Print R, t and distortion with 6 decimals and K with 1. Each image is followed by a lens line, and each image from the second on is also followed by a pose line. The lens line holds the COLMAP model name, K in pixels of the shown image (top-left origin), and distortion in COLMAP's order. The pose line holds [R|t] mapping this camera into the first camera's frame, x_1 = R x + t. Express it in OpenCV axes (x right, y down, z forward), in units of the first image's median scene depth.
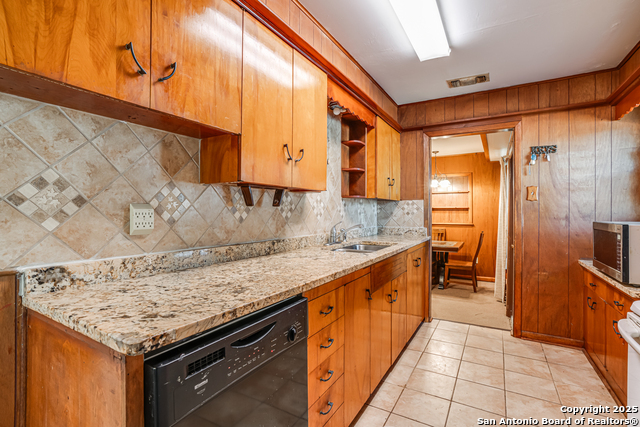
lens RADIAL K [[301.8, 0, 320.0], [0, 301.8, 213.5], [0, 0, 1]] dist [-0.000348, -0.000080]
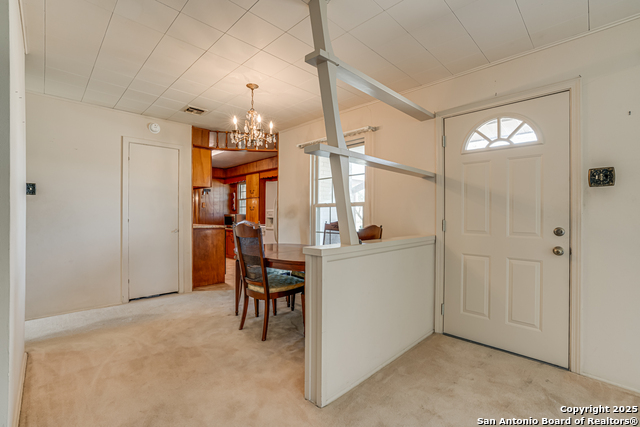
lens RADIAL K [[287.6, 0, 320.0], [0, 287.6, 213.5], [0, 0, 1]] dist [-0.064452, 0.031376]
pose [[0.255580, -0.004426, 0.966778, -1.679691], [0.003099, 0.999988, 0.003759, 0.006843], [-0.966783, 0.002035, 0.255591, -0.773729]]
